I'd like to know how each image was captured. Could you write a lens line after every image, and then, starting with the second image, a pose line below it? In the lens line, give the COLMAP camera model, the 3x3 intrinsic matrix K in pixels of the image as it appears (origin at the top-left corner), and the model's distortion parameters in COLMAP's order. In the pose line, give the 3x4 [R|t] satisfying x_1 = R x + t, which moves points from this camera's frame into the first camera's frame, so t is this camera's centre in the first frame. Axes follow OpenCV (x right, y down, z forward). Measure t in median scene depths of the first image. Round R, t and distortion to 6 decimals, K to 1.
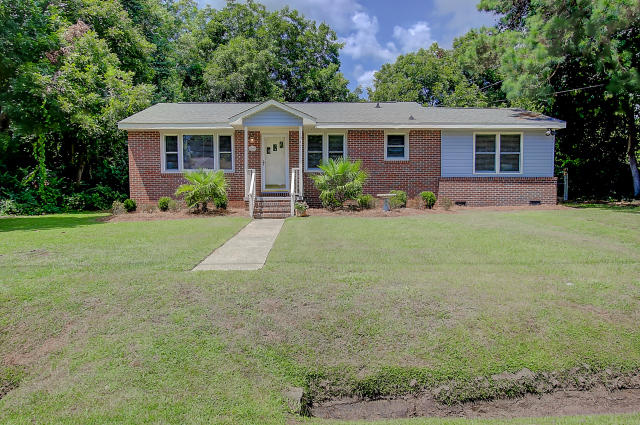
lens RADIAL K [[472.9, 0, 320.0], [0, 472.9, 212.5], [0, 0, 1]] dist [-0.020610, 0.001930]
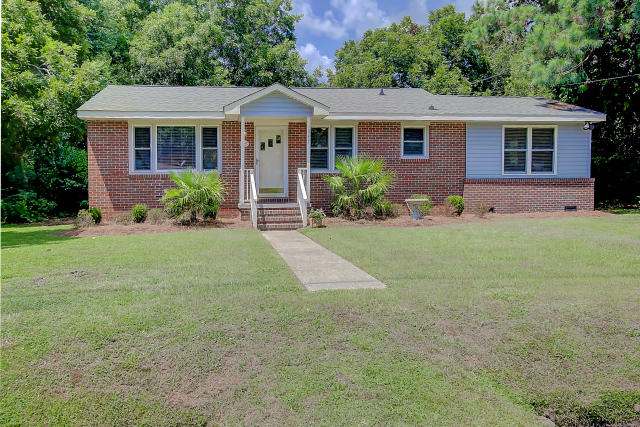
lens RADIAL K [[588.1, 0, 320.0], [0, 588.1, 213.5], [0, 0, 1]] dist [-0.005654, 0.009268]
pose [[0.994541, -0.008920, 0.103967, -0.109689], [0.010697, 0.999806, -0.016549, 0.001497], [-0.103799, 0.017571, 0.994443, -0.009961]]
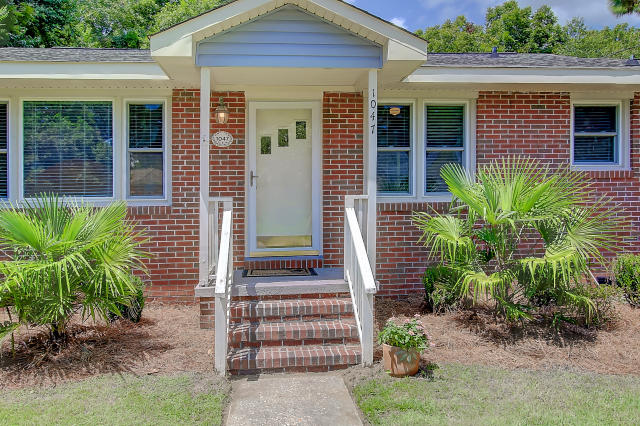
lens RADIAL K [[595.0, 0, 294.0], [0, 595.0, 212.1], [0, 0, 1]] dist [0.006762, 0.004047]
pose [[0.999981, -0.002847, -0.005489, -0.079476], [0.002582, 0.998859, -0.047689, -0.053946], [0.005619, 0.047674, 0.998847, 0.507450]]
